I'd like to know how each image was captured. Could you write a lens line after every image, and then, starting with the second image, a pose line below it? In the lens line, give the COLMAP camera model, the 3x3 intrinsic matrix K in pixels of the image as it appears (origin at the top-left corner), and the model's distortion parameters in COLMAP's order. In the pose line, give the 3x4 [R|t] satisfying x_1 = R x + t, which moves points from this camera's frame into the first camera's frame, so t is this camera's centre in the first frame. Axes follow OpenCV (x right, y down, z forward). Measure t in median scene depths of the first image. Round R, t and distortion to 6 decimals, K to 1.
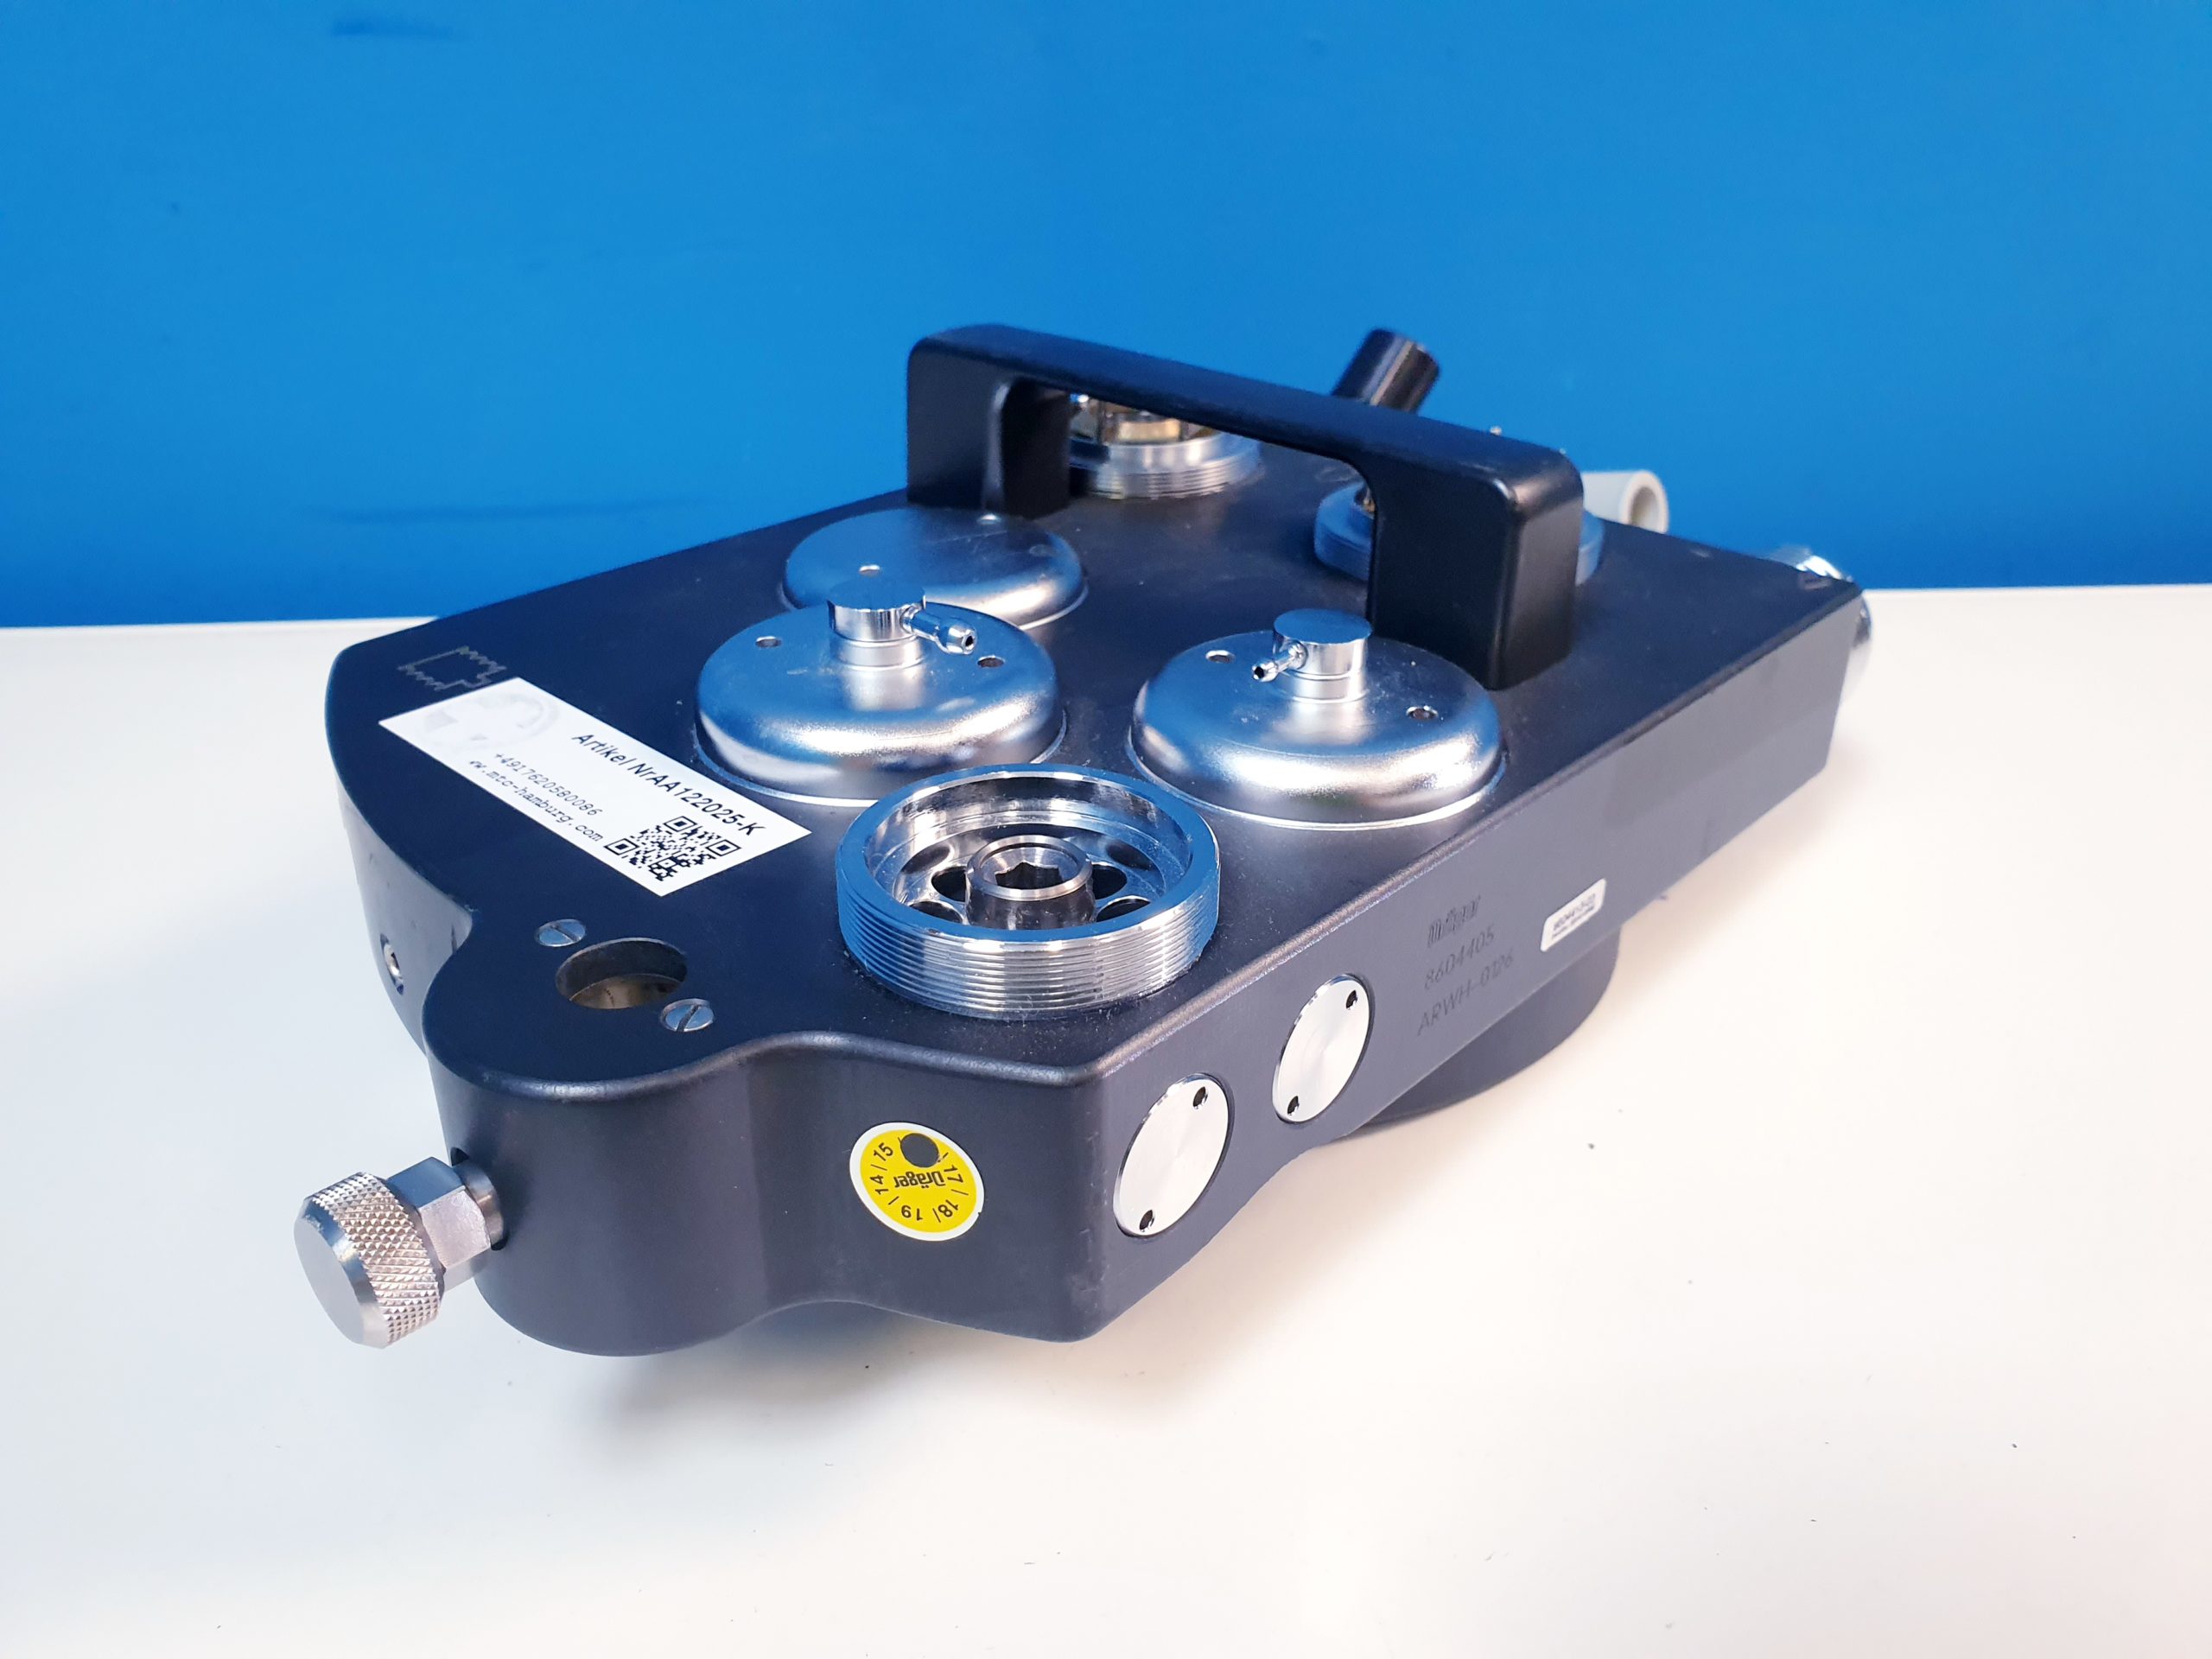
lens RADIAL K [[1774.0, 0, 1152.7], [0, 1774.0, 830.1], [0, 0, 1]] dist [0.067244, -0.449385]
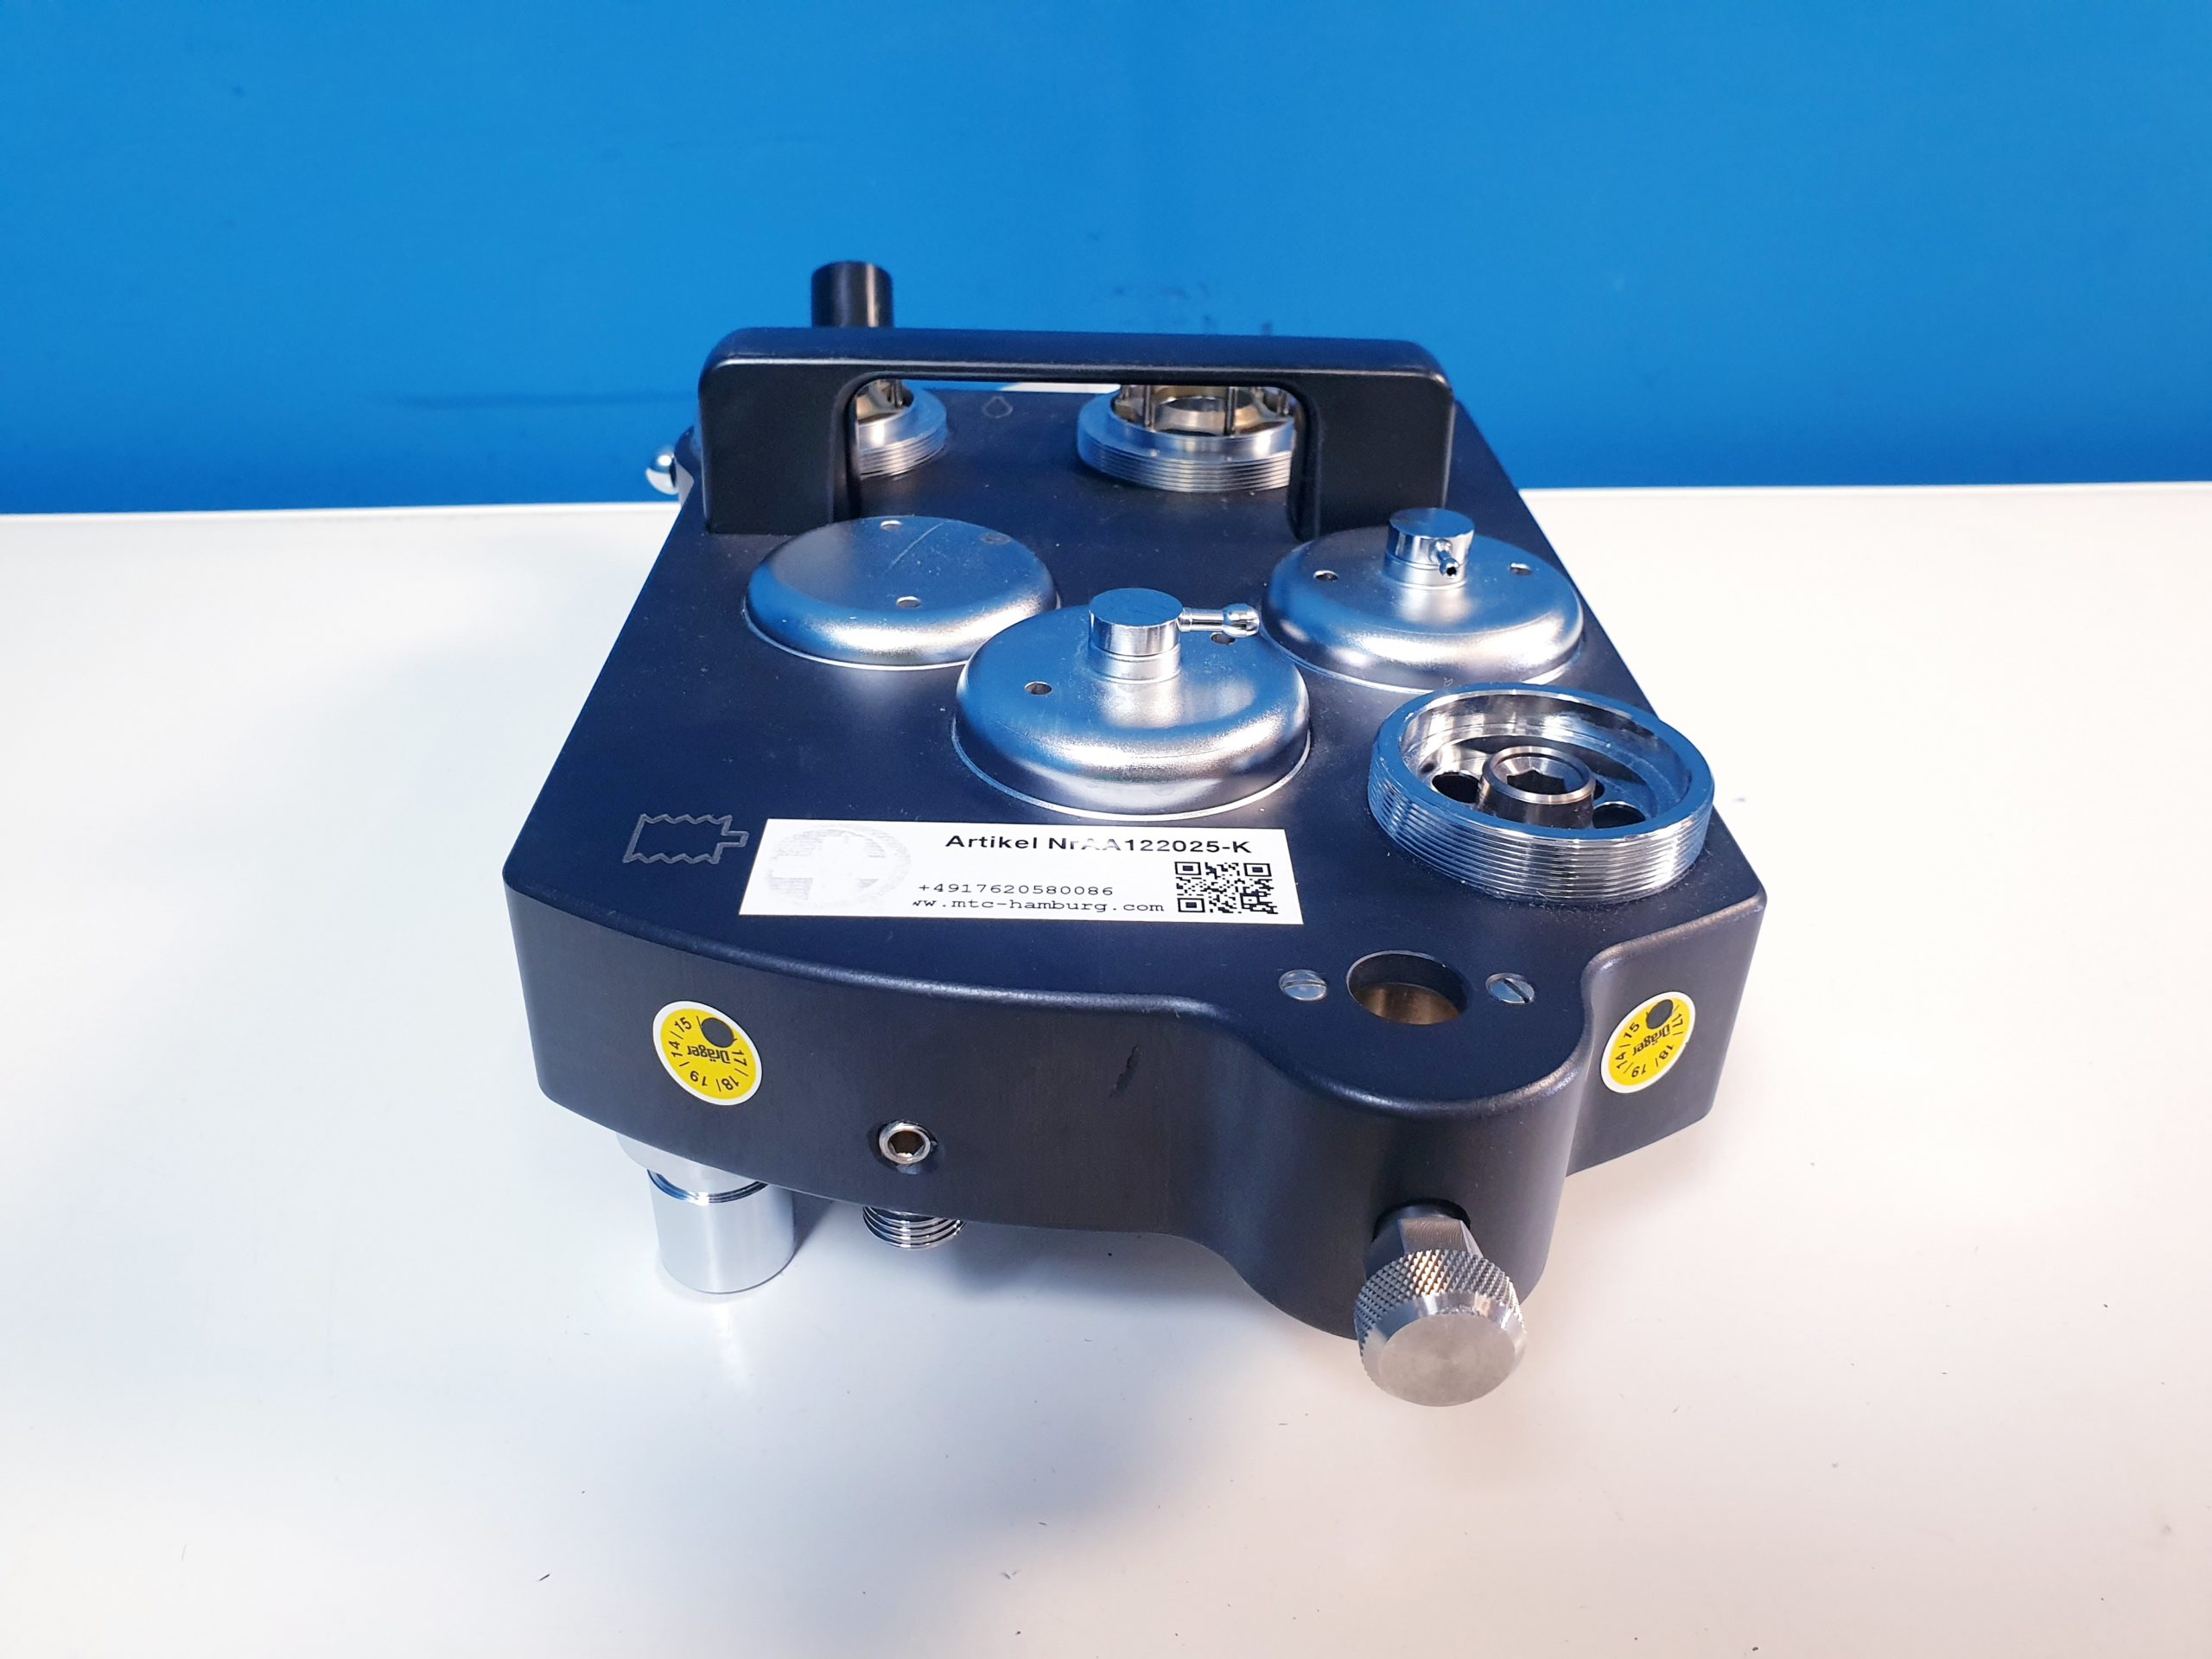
lens RADIAL K [[1774.0, 0, 1152.7], [0, 1774.0, 830.1], [0, 0, 1]] dist [0.067244, -0.449385]
pose [[0.732987, -0.354914, 0.580315, -0.764812], [0.308129, 0.933792, 0.181903, -0.190222], [-0.606453, 0.045479, 0.793817, 0.190448]]
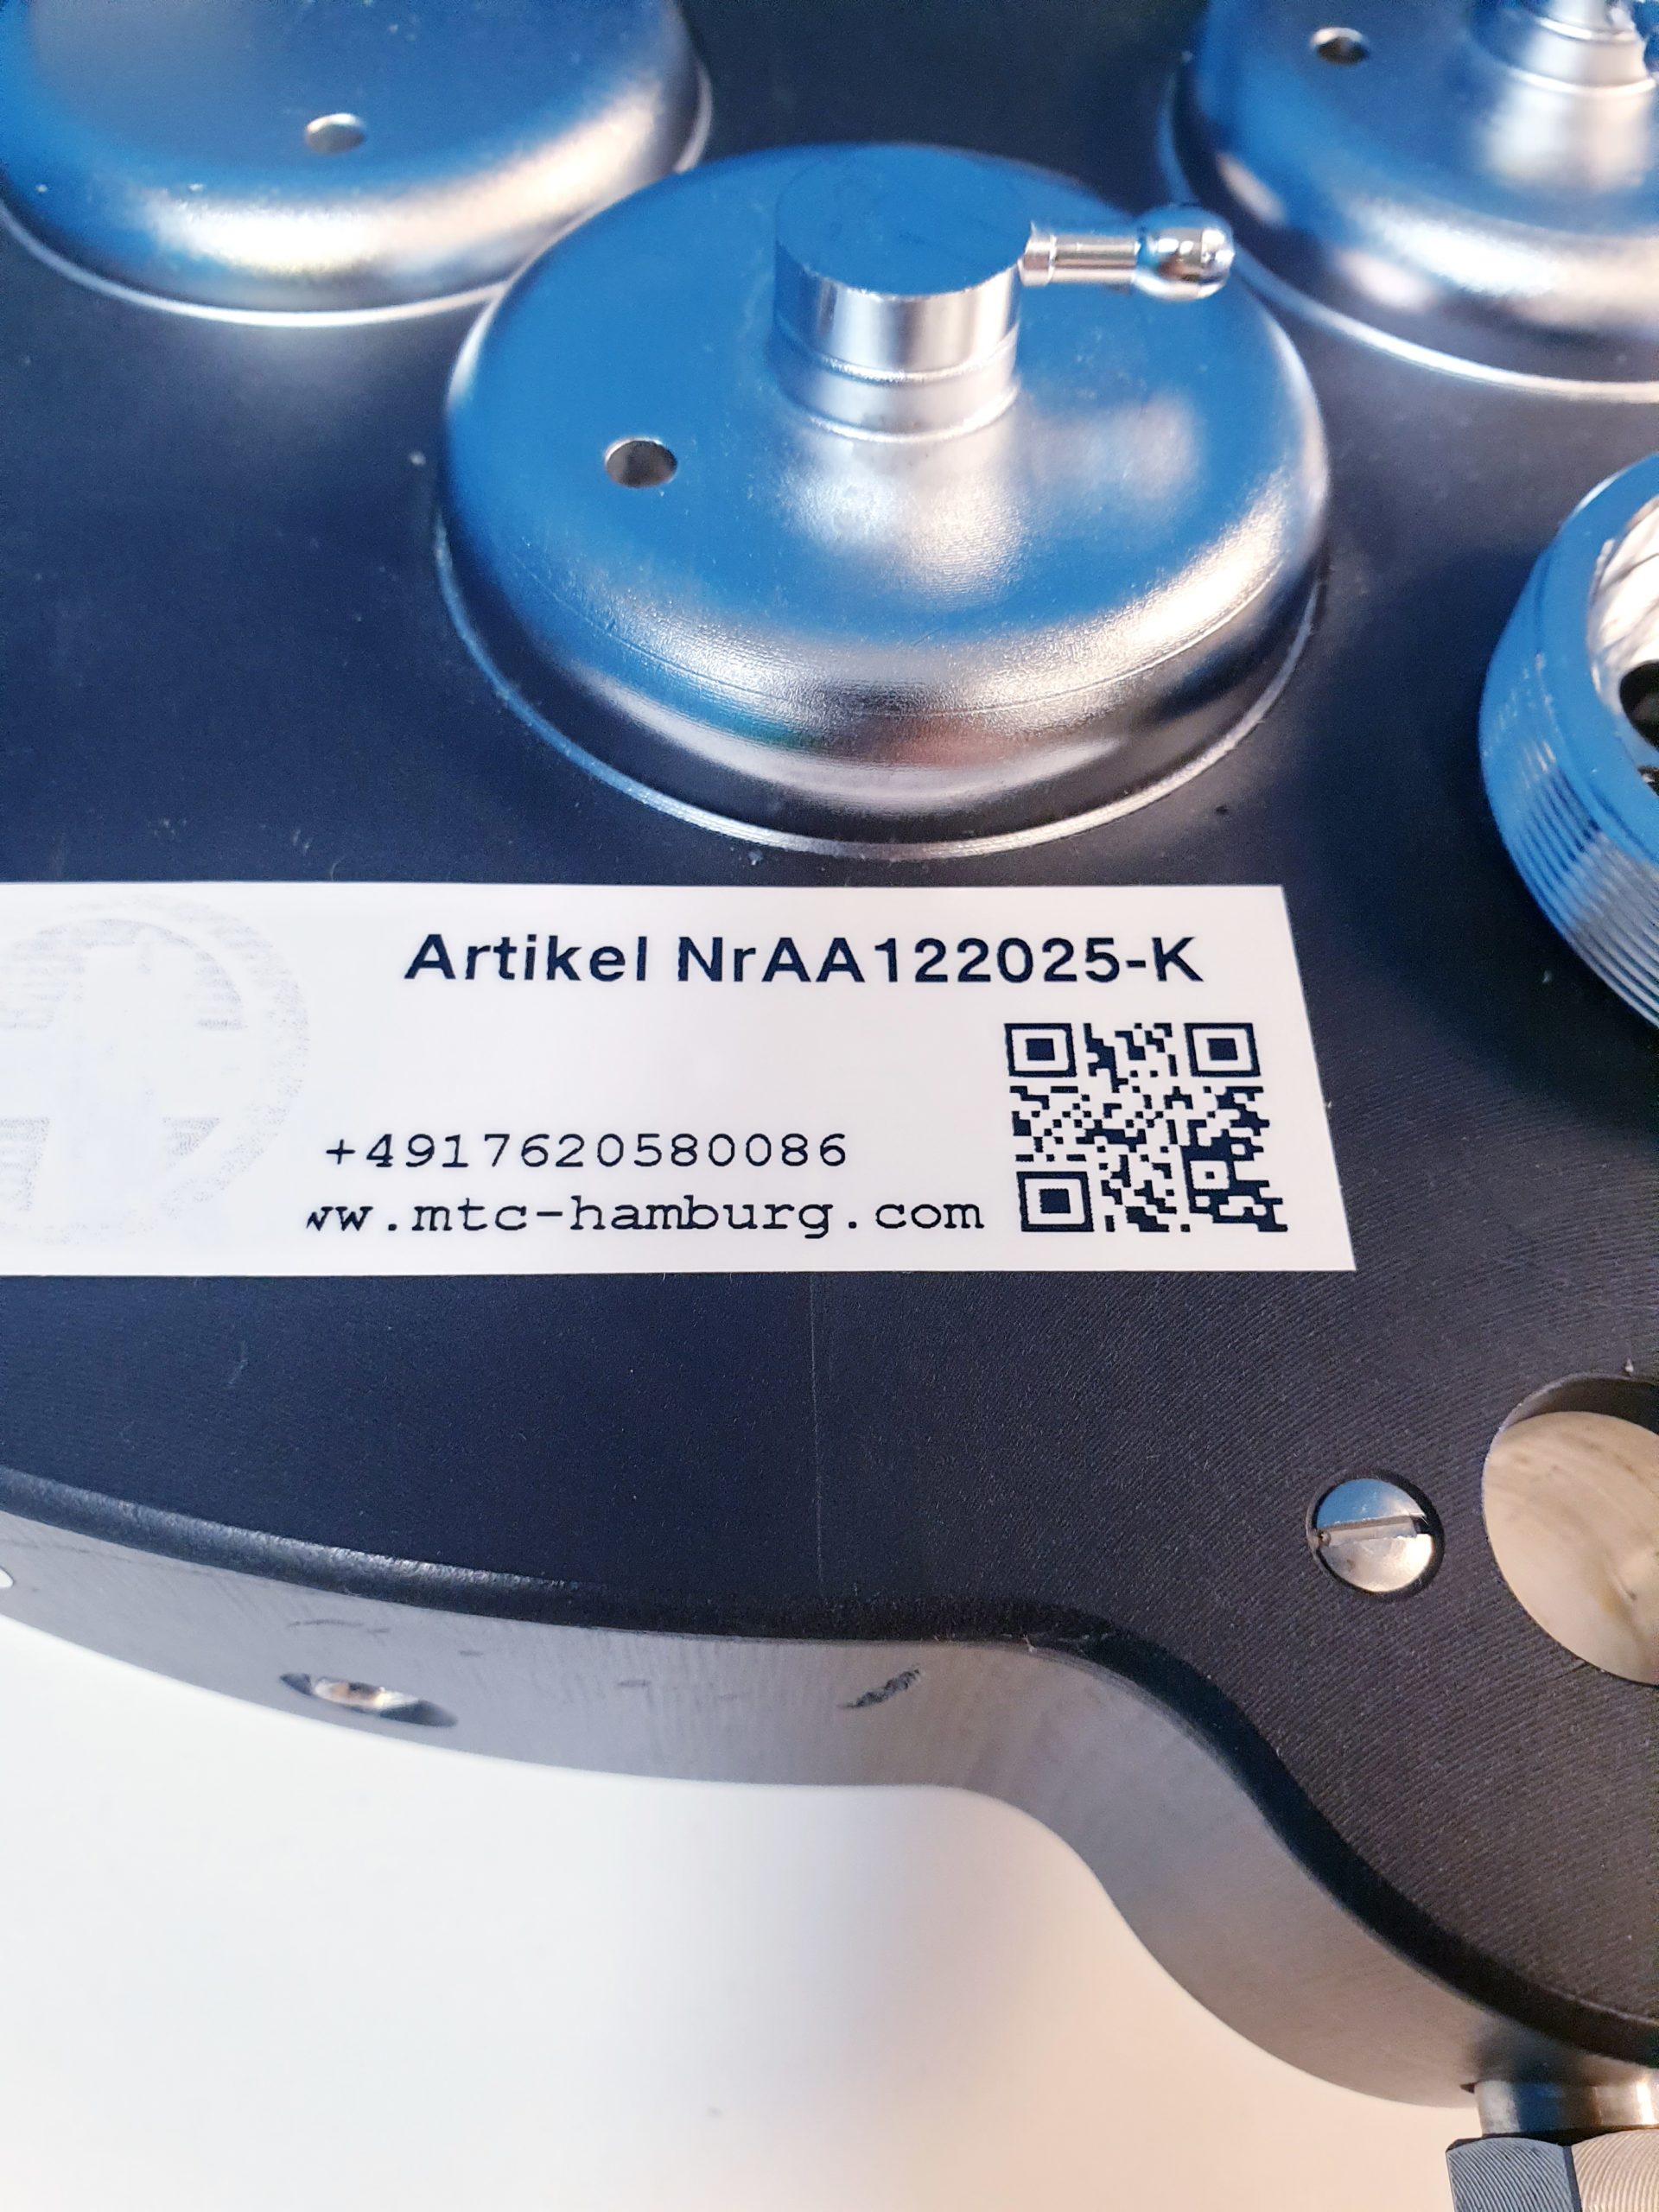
lens RADIAL K [[1729.5, 0, 875.1], [0, 1729.5, 1205.5], [0, 0, 1]] dist [0.058479, -0.129293]
pose [[0.731916, -0.595895, 0.330467, -0.390140], [0.312460, 0.724503, 0.614381, -0.197790], [-0.605531, -0.346418, 0.716469, 0.661573]]
